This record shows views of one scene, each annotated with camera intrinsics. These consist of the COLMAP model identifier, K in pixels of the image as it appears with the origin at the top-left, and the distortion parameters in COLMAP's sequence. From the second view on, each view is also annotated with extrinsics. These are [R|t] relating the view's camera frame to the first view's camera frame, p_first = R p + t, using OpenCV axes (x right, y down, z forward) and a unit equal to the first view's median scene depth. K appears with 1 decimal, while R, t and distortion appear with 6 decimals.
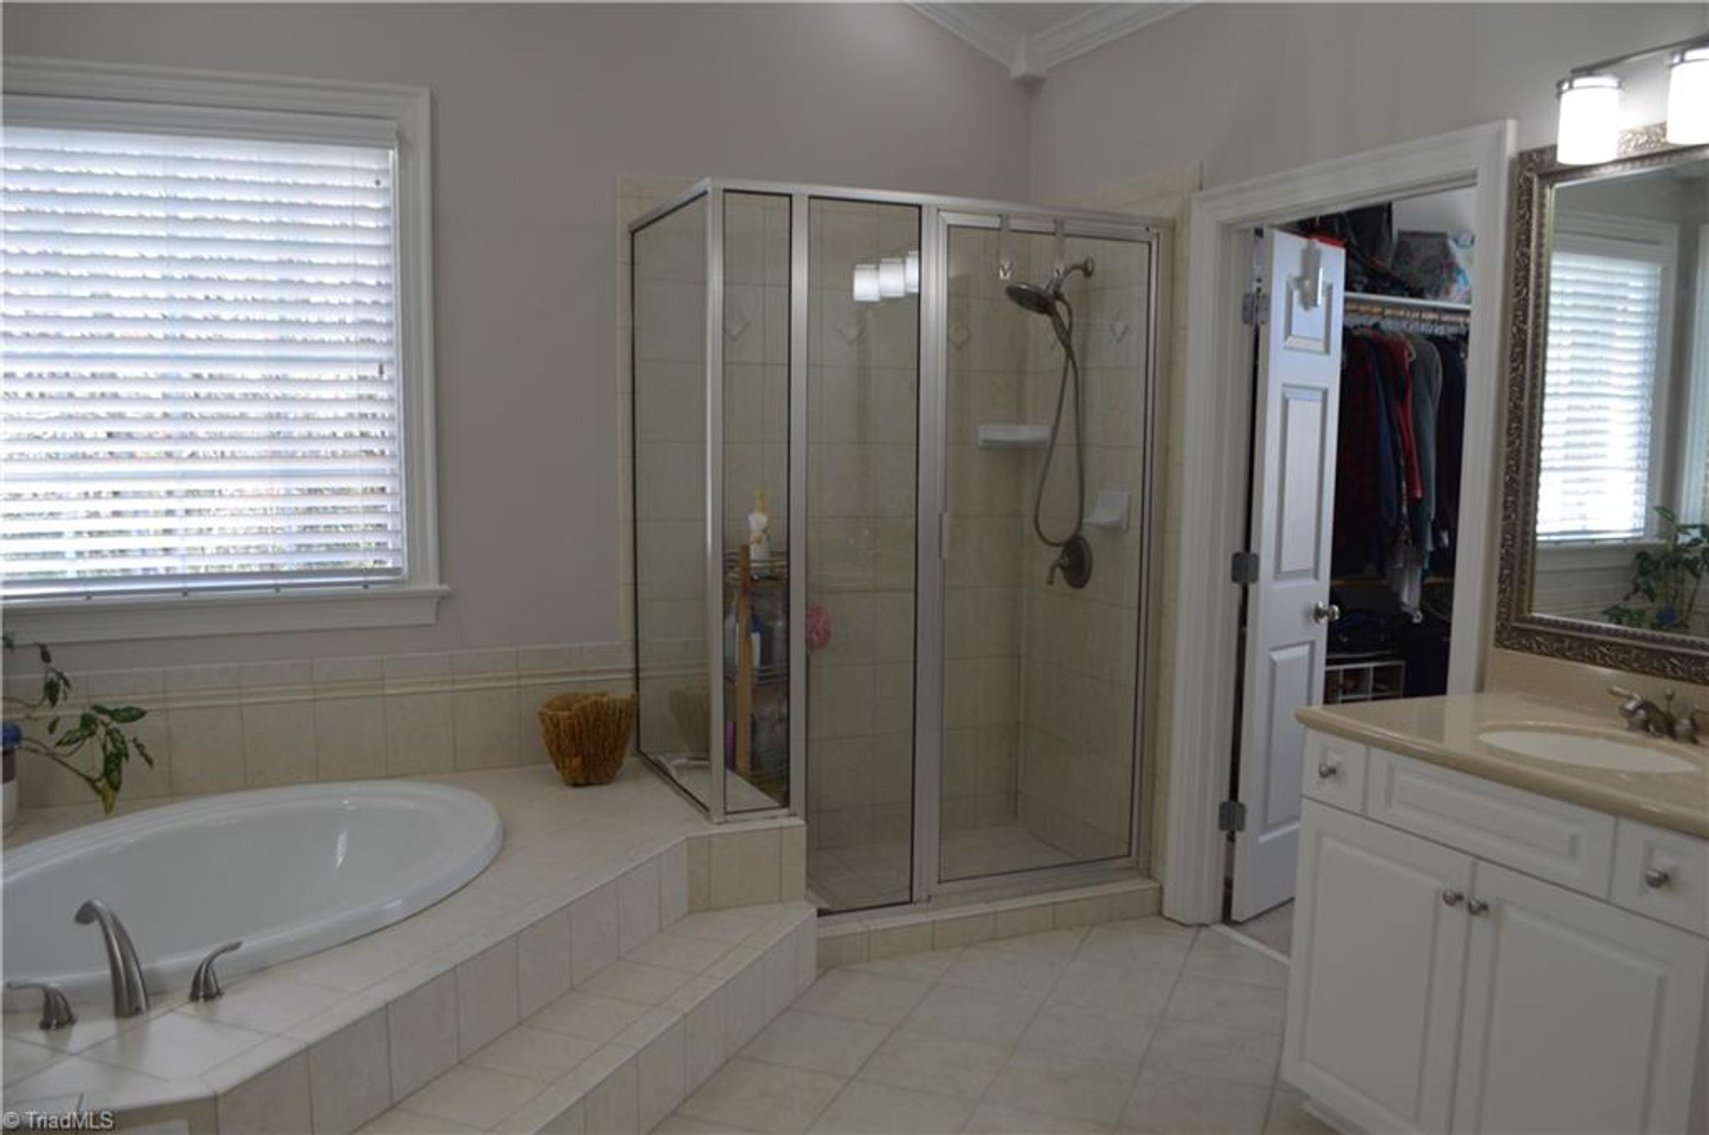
lens RADIAL K [[1387.5, 0, 858.4], [0, 1387.5, 580.3], [0, 0, 1]] dist [-0.082749, 0.010725]
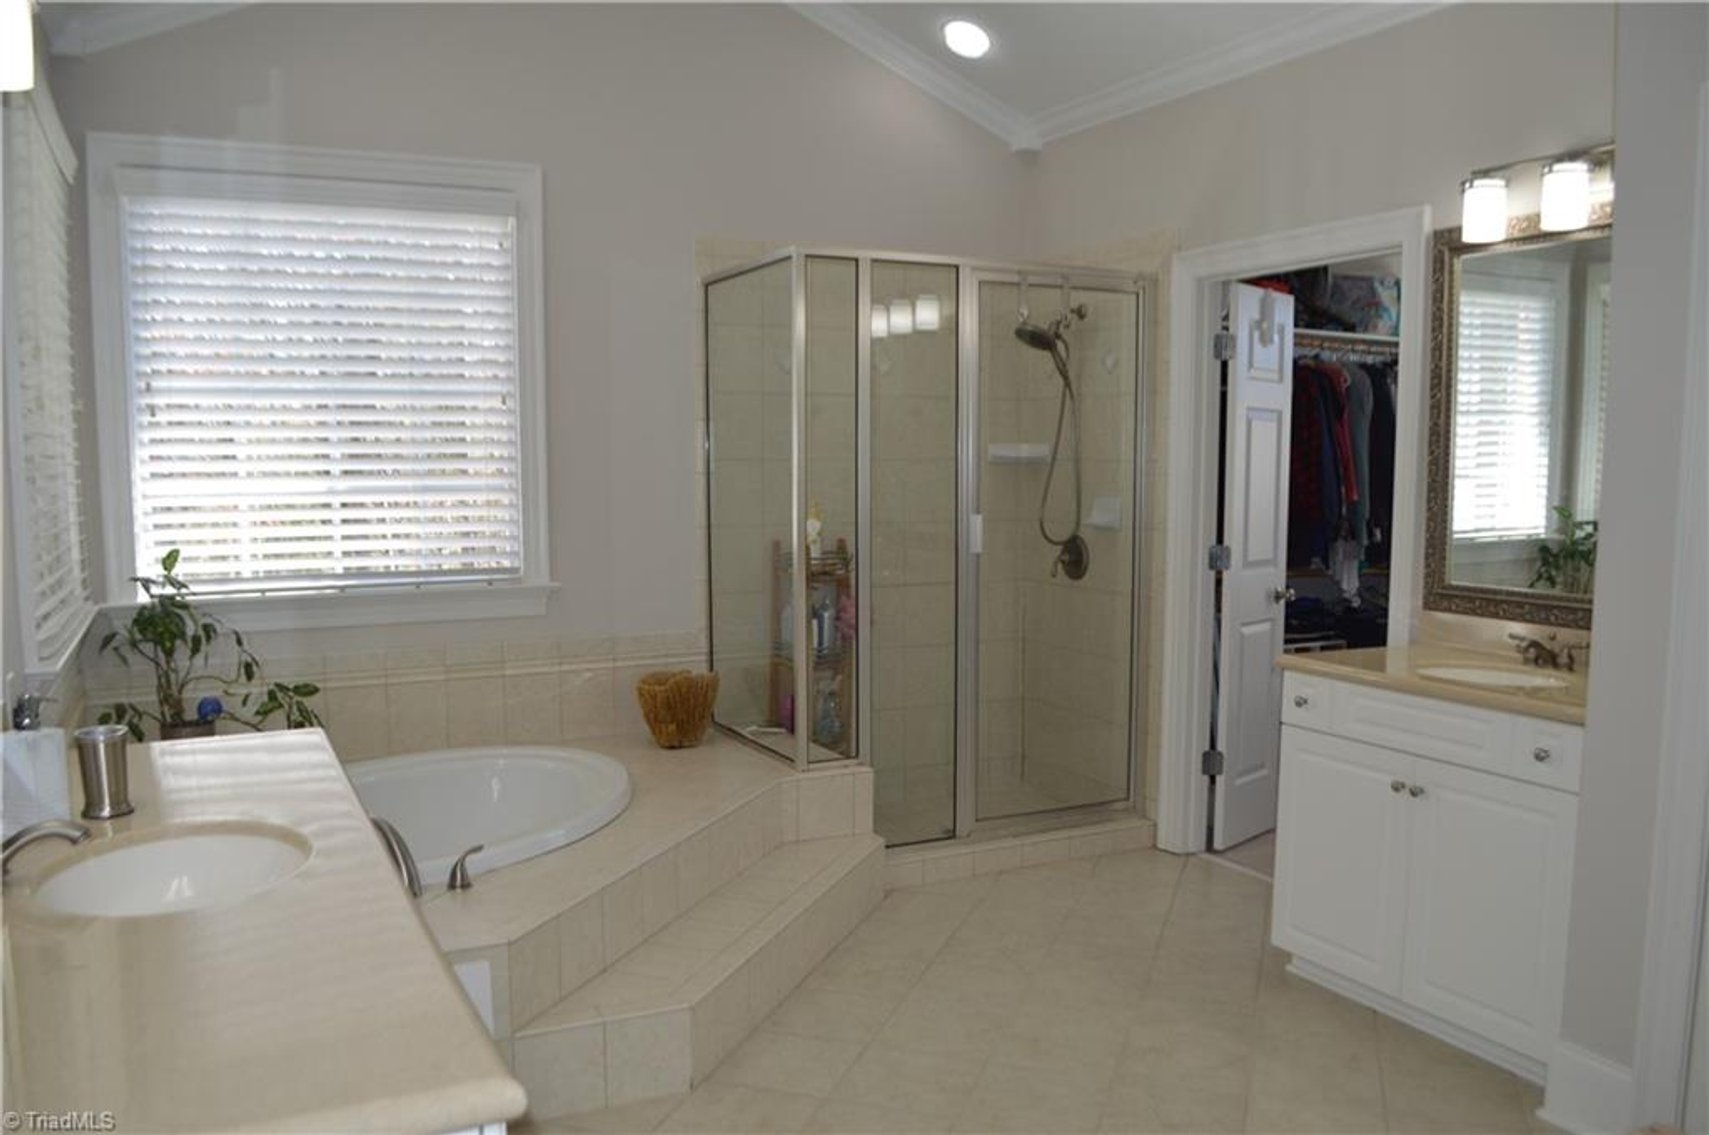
lens RADIAL K [[1387.5, 0, 854.0], [0, 1387.5, 571.0], [0, 0, 1]] dist [-0.082749, 0.010725]
pose [[0.998794, -0.014164, 0.047005, -0.099441], [0.015186, 0.999654, -0.021459, 0.023780], [-0.046685, 0.022147, 0.998664, -0.203500]]
